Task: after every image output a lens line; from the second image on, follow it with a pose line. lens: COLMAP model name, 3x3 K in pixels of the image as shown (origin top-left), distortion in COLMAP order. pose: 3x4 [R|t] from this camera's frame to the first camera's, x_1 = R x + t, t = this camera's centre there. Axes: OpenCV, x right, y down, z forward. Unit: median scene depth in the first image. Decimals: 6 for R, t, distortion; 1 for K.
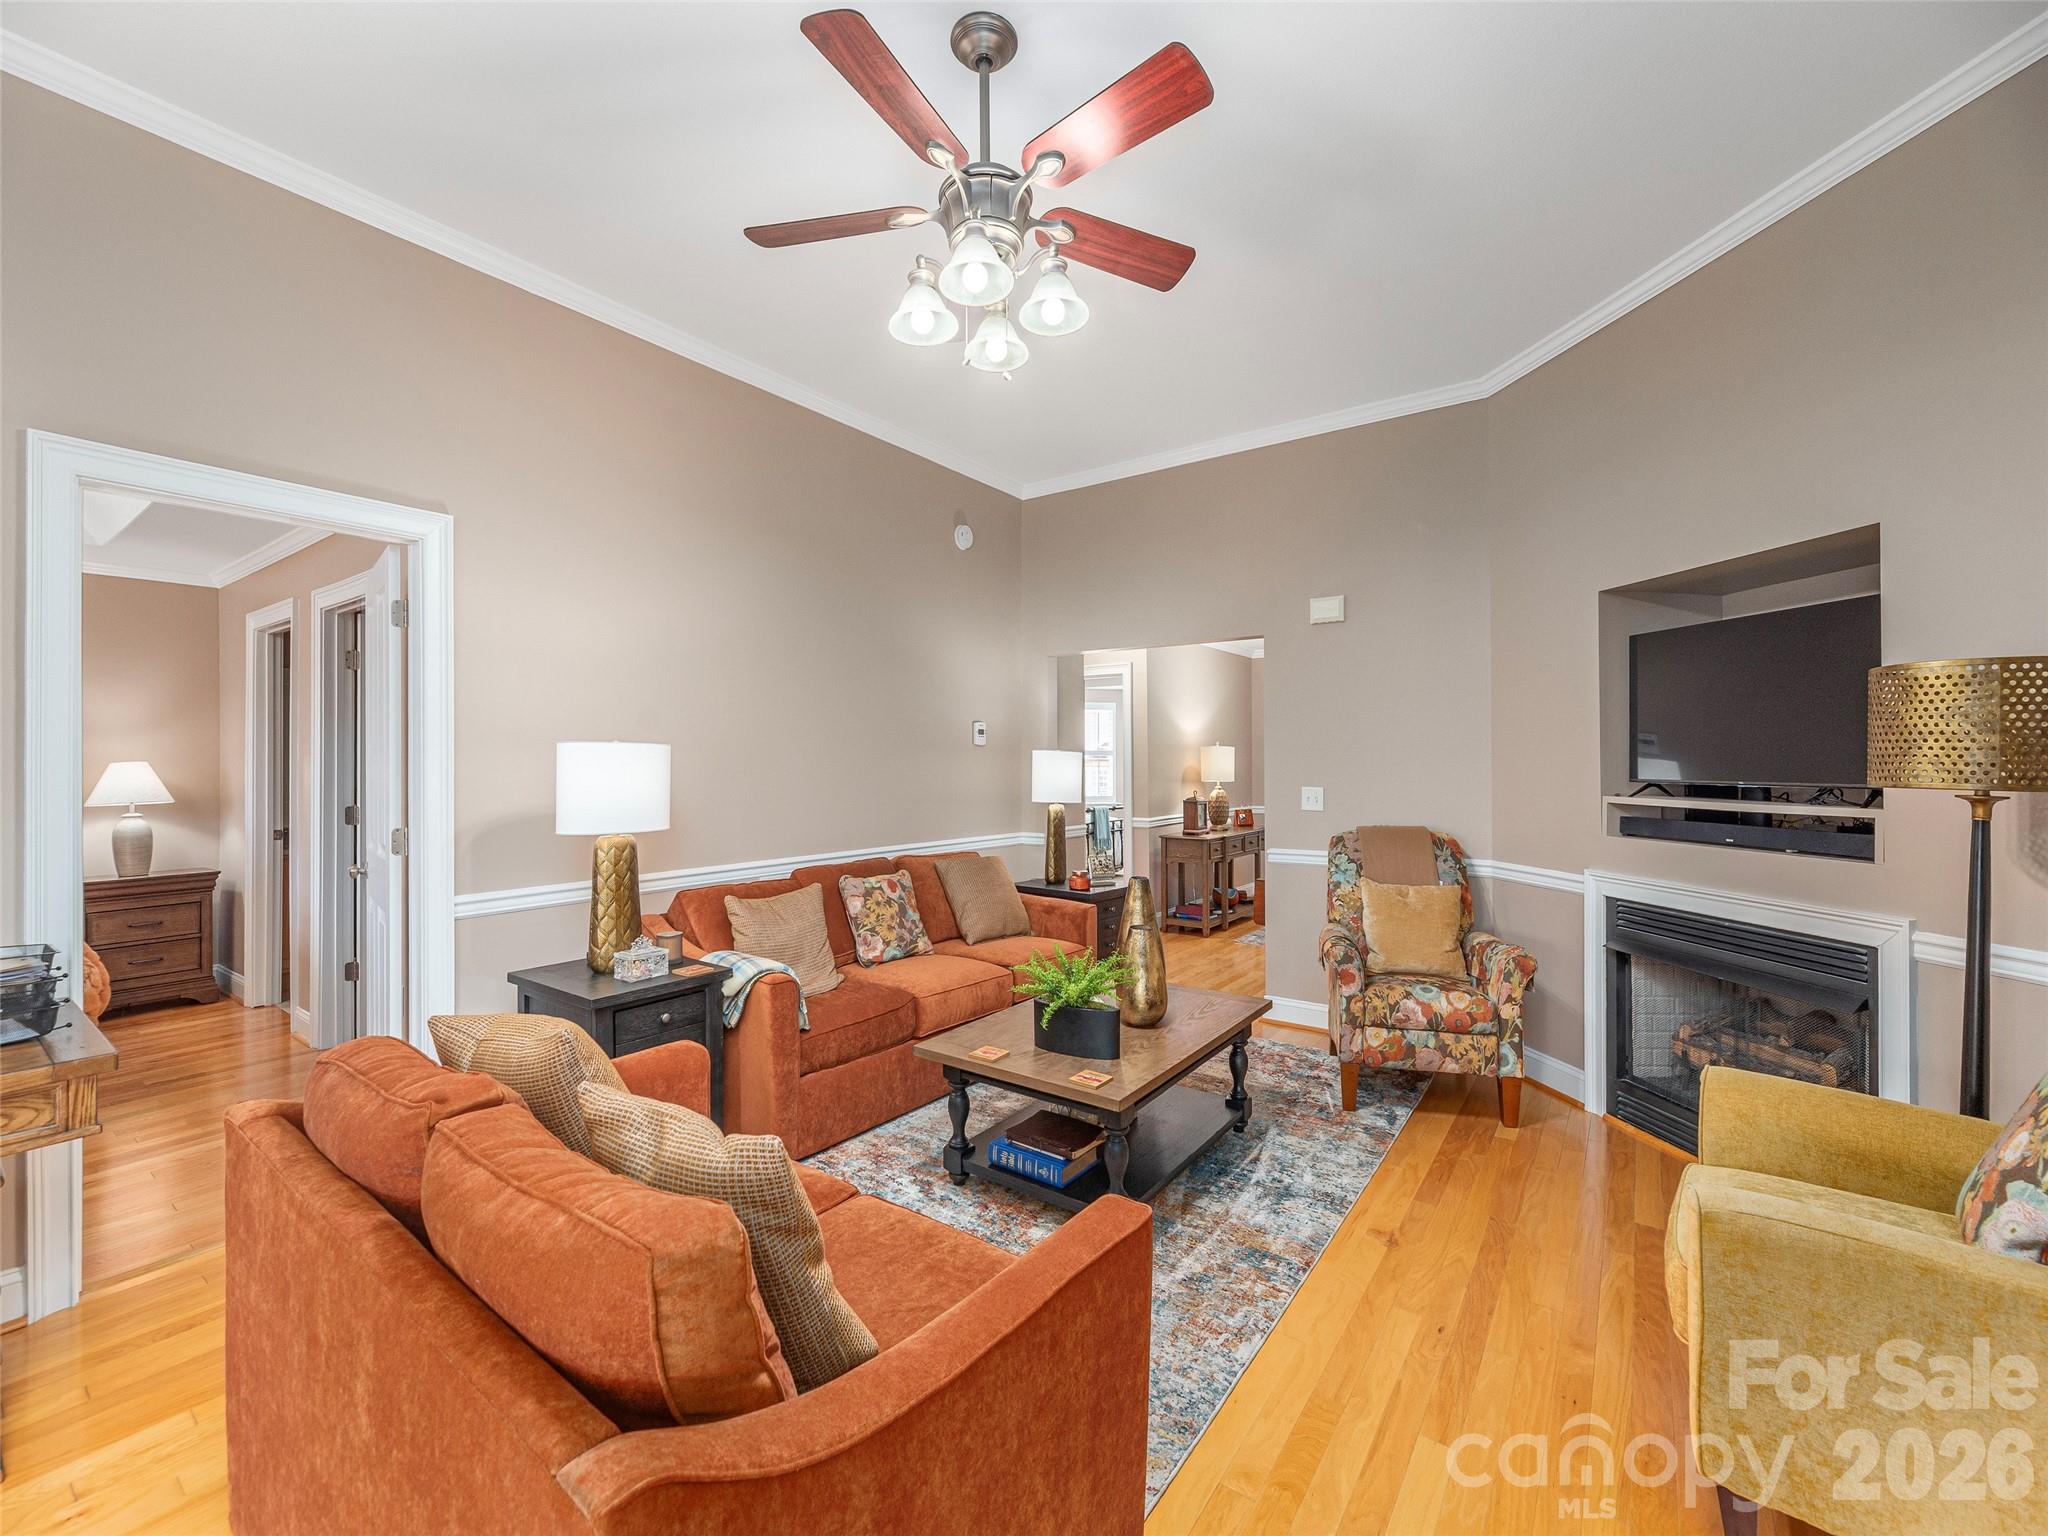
lens RADIAL K [[830.9, 0, 1031.1], [0, 830.9, 770.4], [0, 0, 1]] dist [-0.003512, -0.000160]
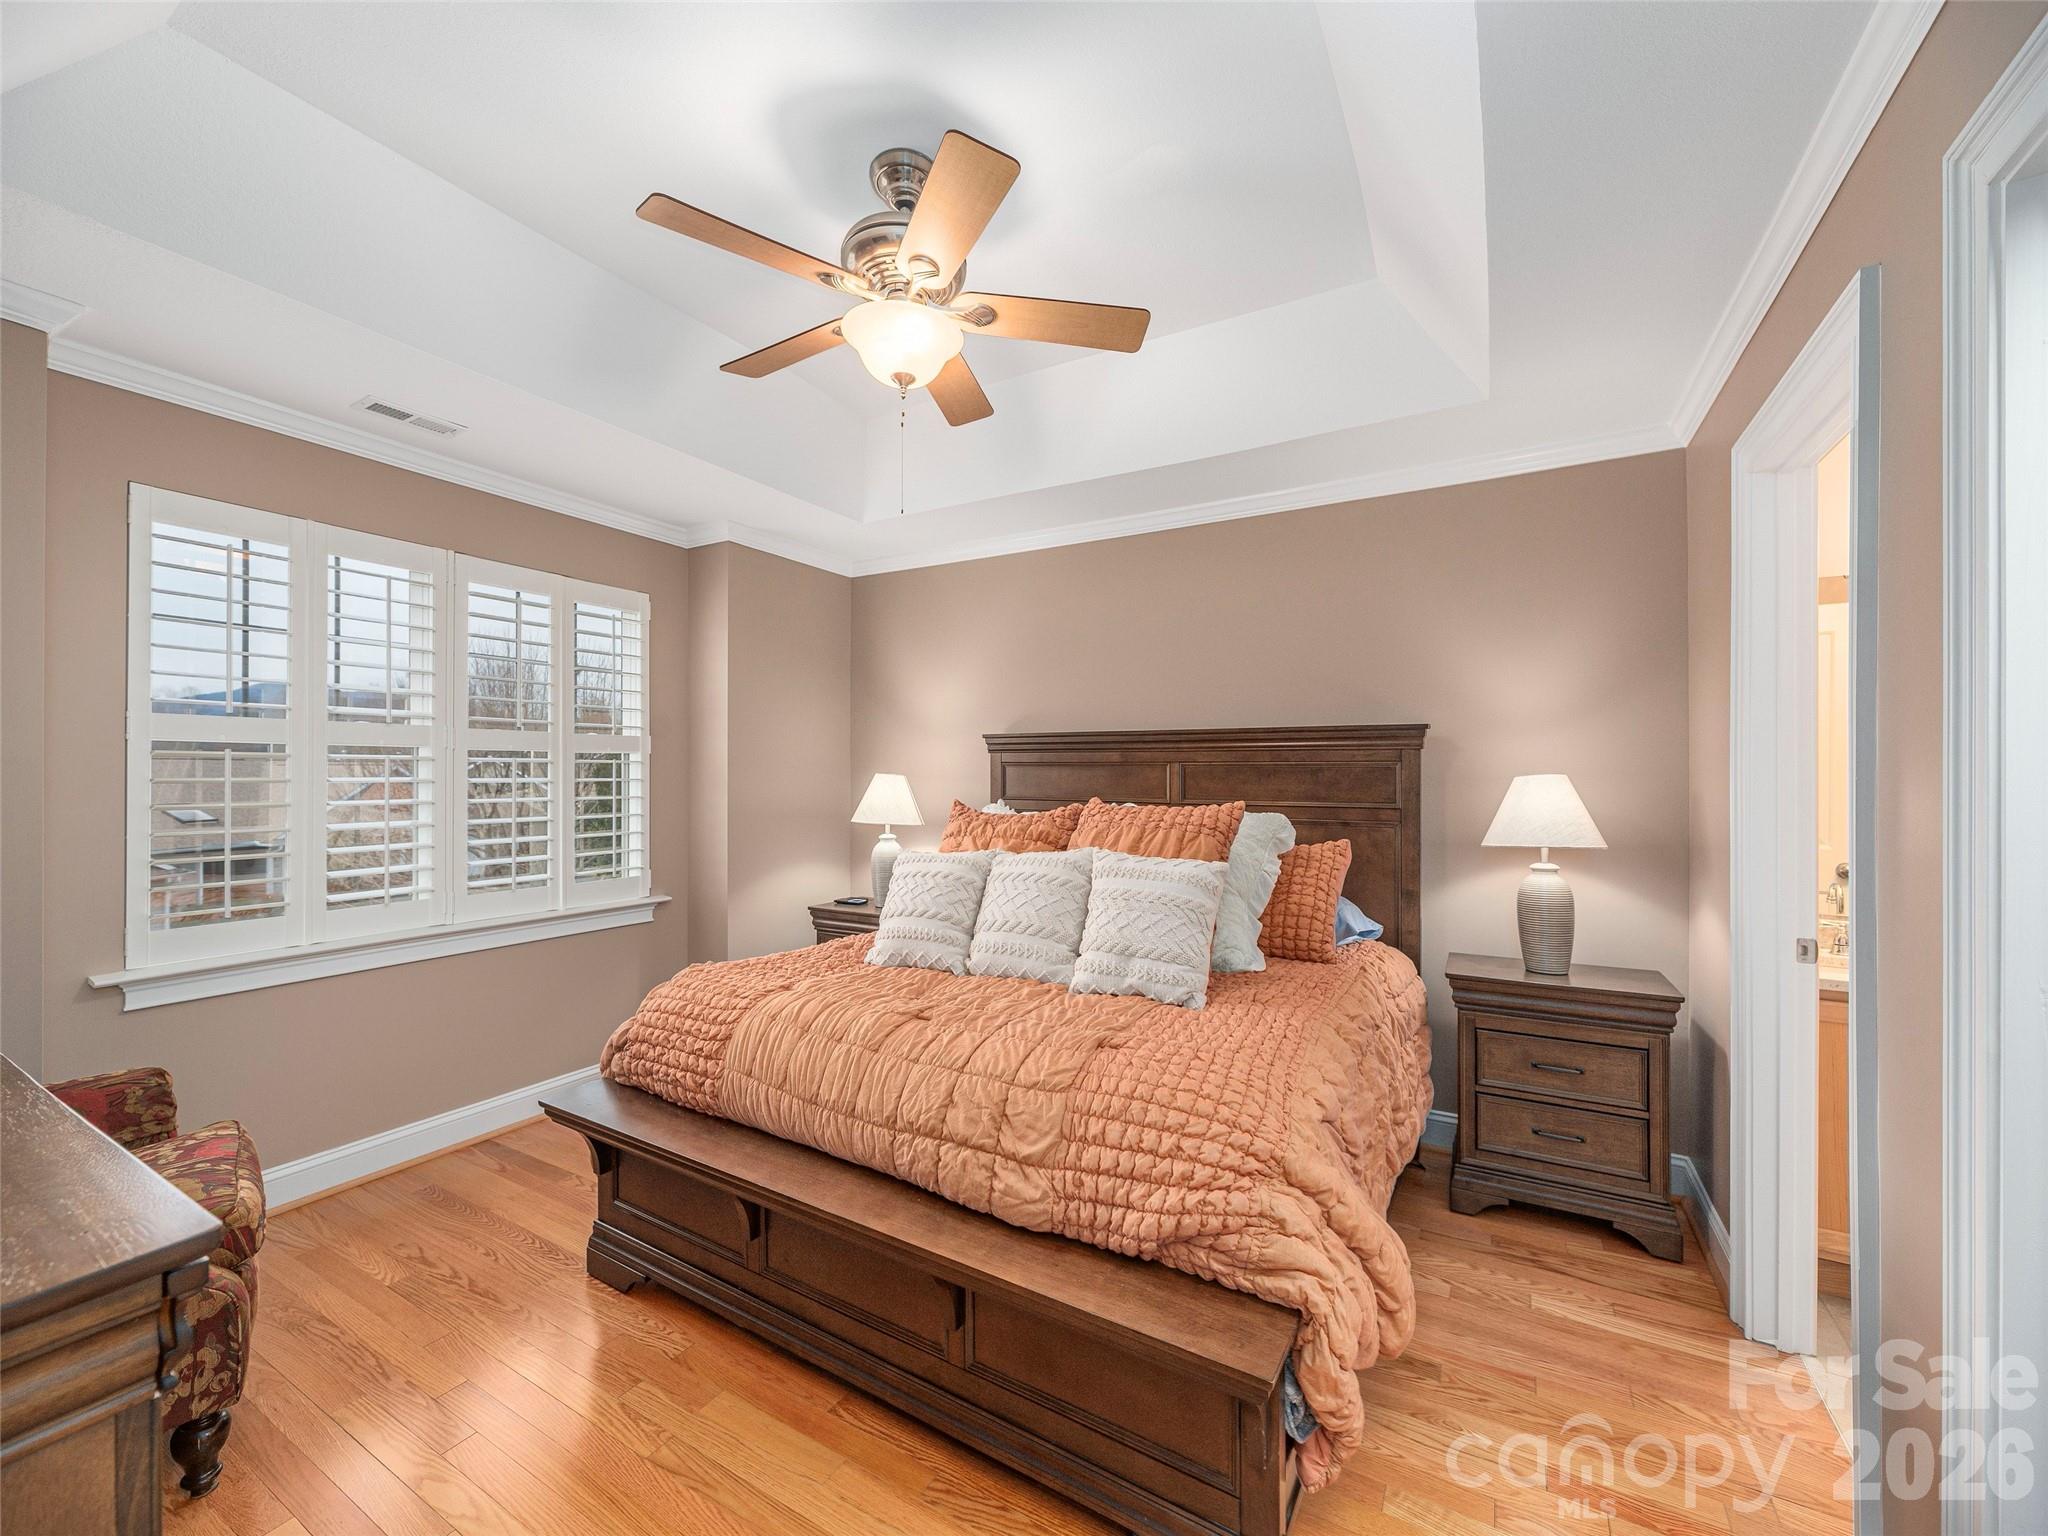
lens RADIAL K [[830.9, 0, 1016.1], [0, 830.9, 774.2], [0, 0, 1]] dist [-0.003512, -0.000160]
pose [[0.089898, -0.001100, -0.995950, -0.360094], [-0.008559, 0.999962, -0.001877, -0.003109], [0.995914, 0.008693, 0.089885, 0.383365]]
